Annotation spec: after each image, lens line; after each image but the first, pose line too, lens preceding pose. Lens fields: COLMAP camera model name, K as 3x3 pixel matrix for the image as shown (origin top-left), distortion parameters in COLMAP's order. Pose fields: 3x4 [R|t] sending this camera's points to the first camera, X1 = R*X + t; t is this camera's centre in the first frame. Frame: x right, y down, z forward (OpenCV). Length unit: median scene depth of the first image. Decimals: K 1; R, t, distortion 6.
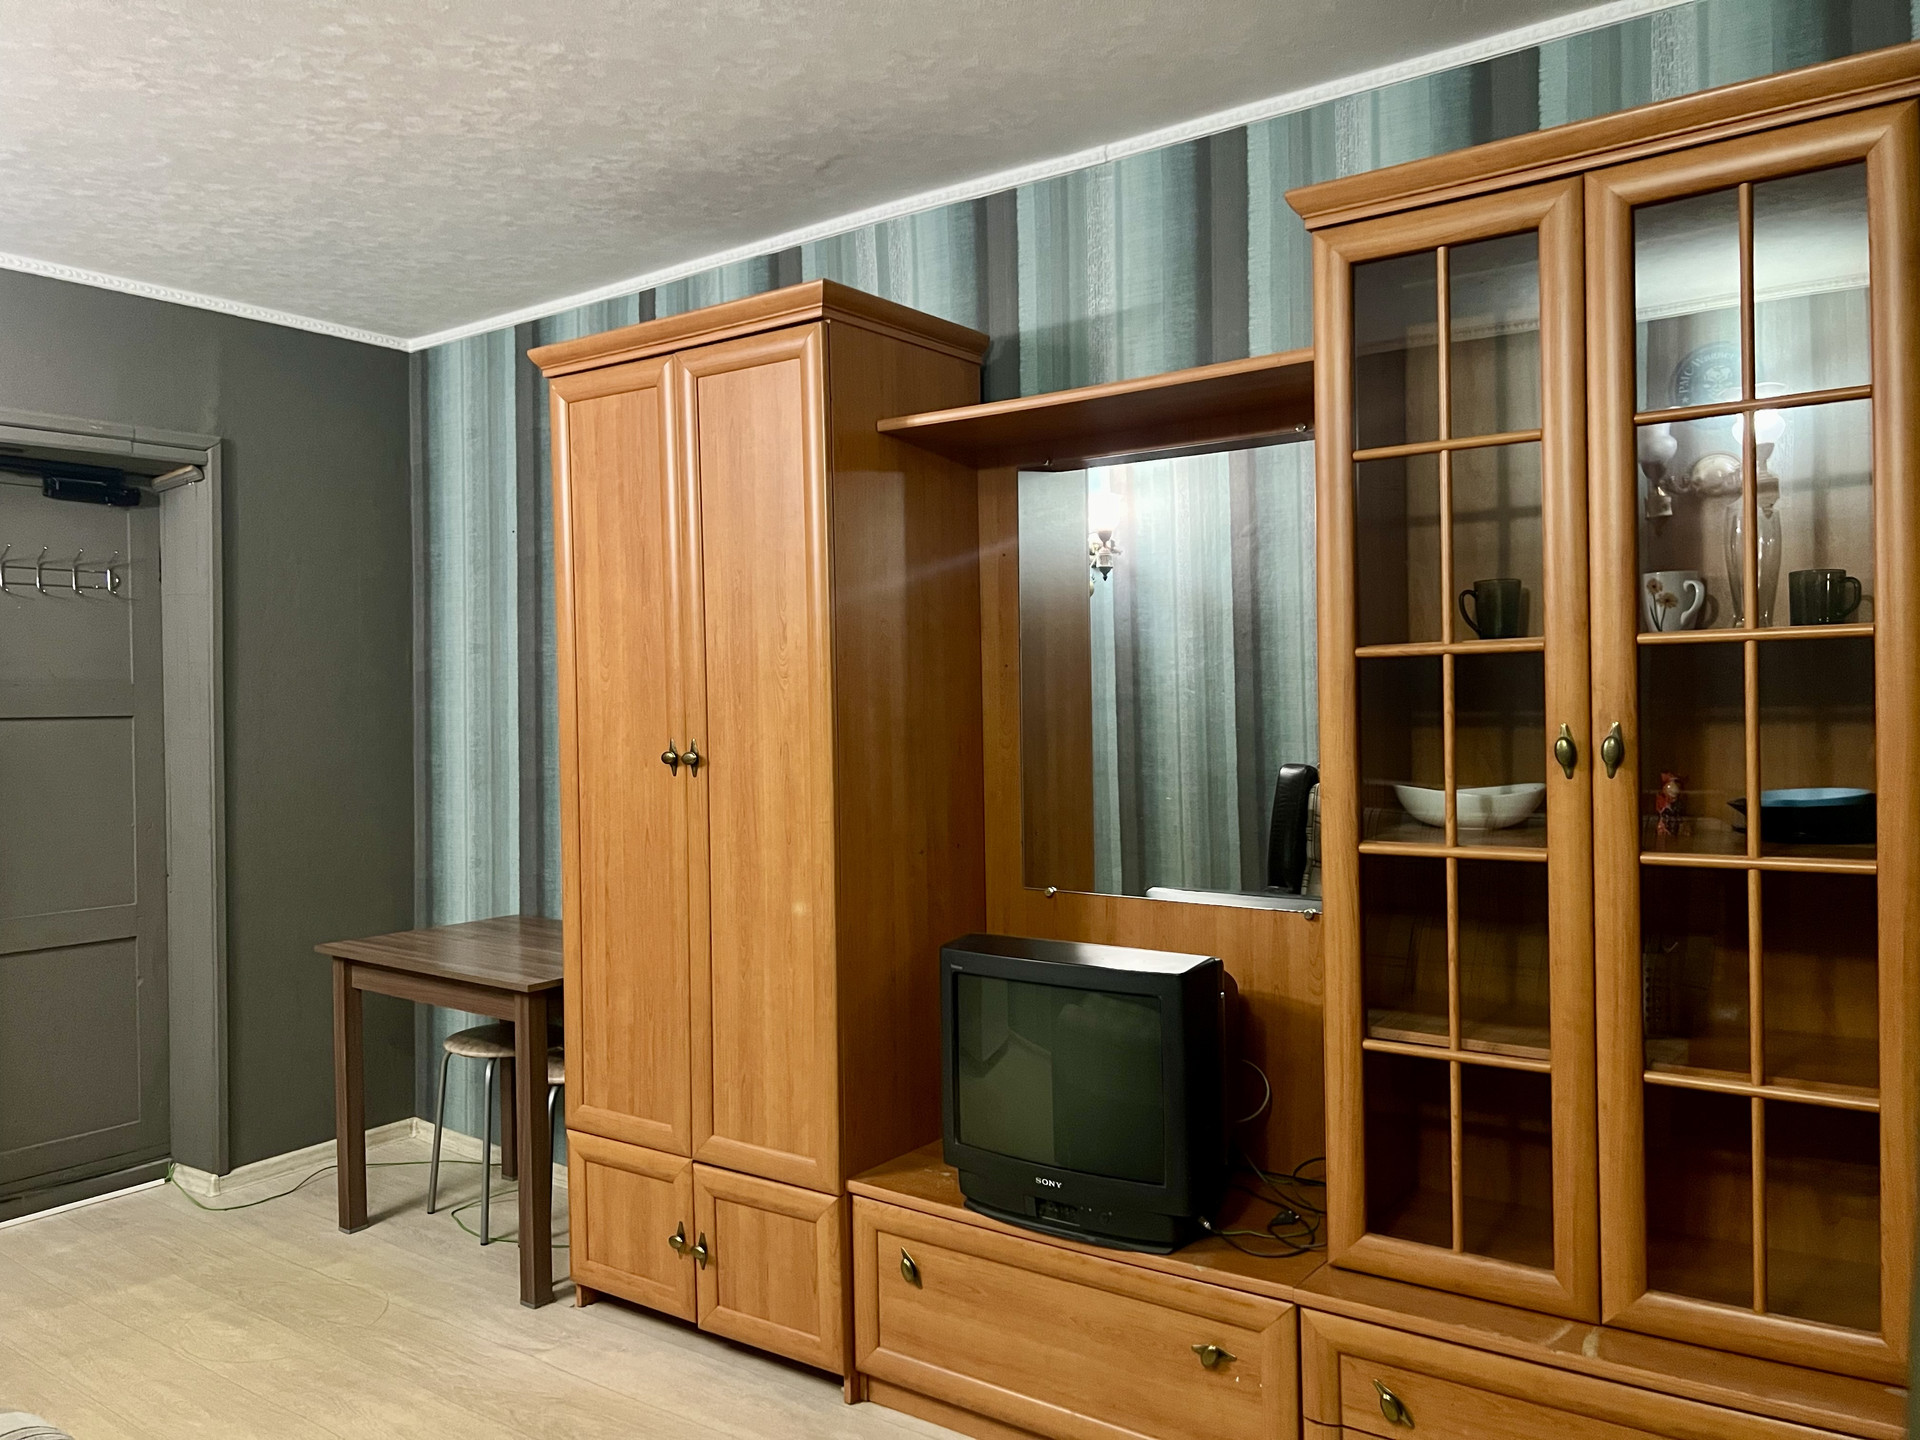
lens RADIAL K [[1434.2, 0, 923.6], [0, 1434.2, 689.1], [0, 0, 1]] dist [0.031536, -0.023100]
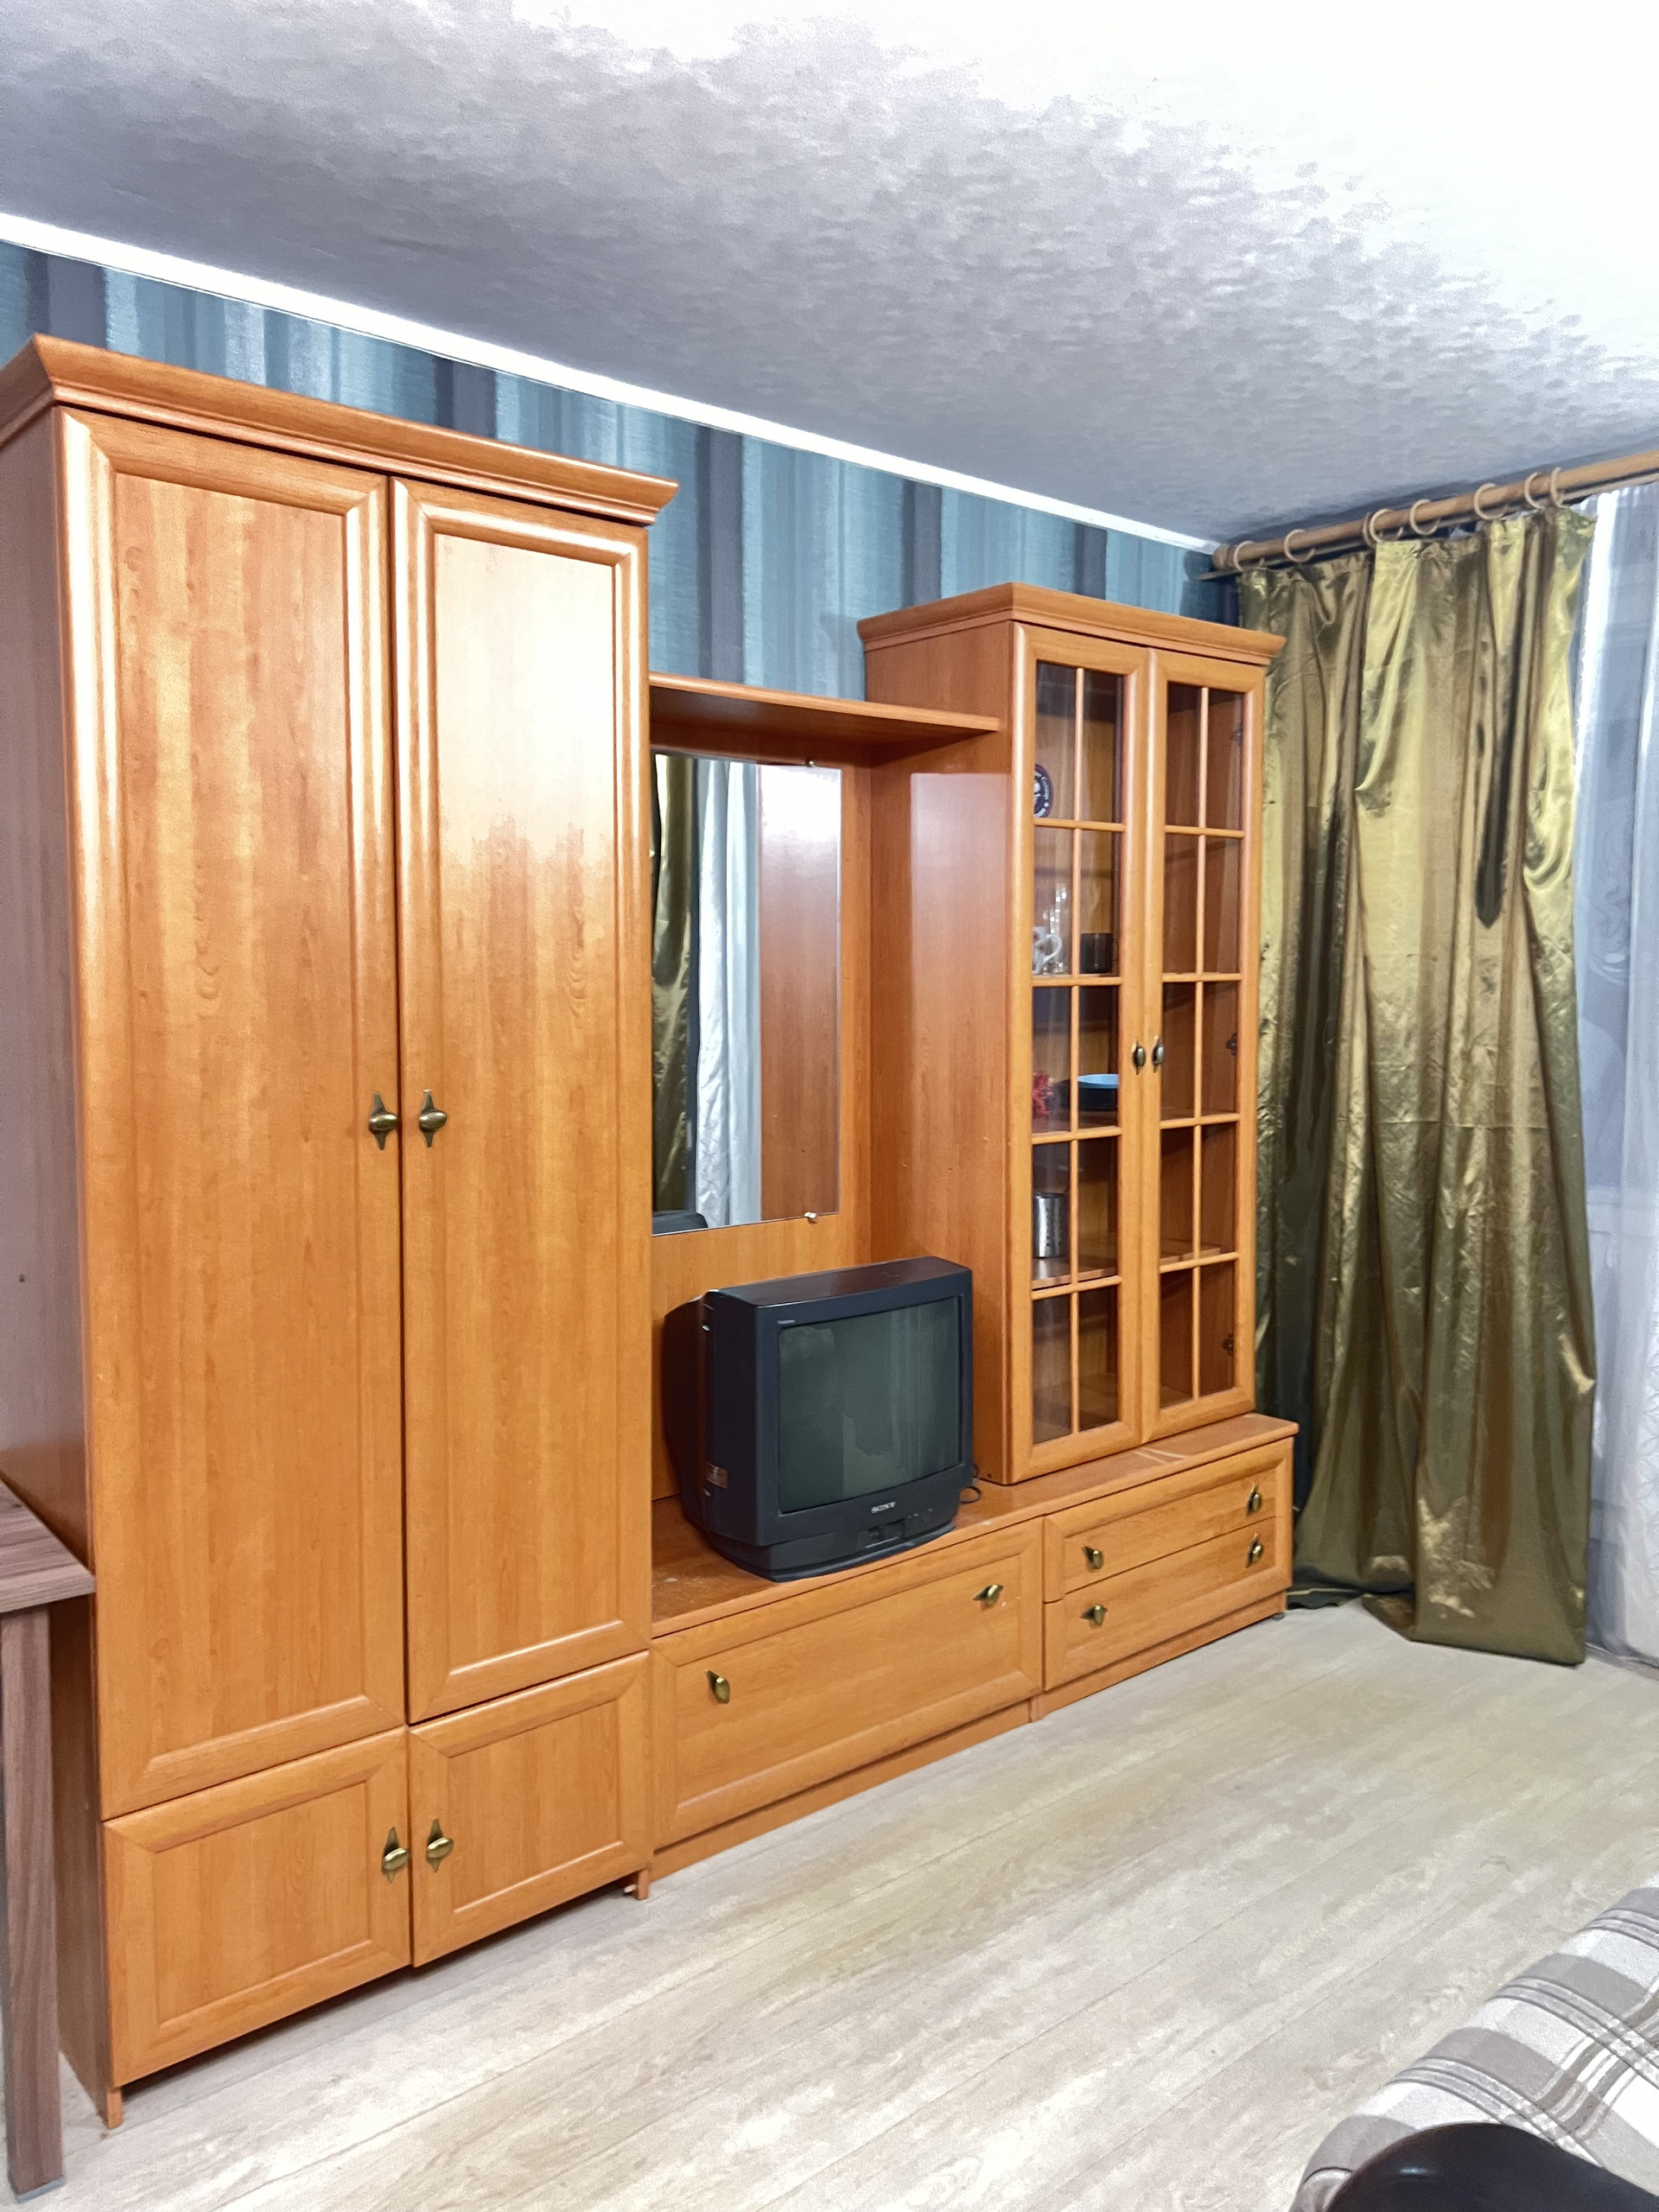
lens RADIAL K [[1652.3, 0, 826.7], [0, 1652.3, 1104.1], [0, 0, 1]] dist [0.031536, -0.023100]
pose [[0.232478, -0.058472, 0.970842, -0.876197], [-0.002462, 0.998153, 0.060706, -0.004965], [-0.972599, -0.016503, 0.231905, 0.667735]]
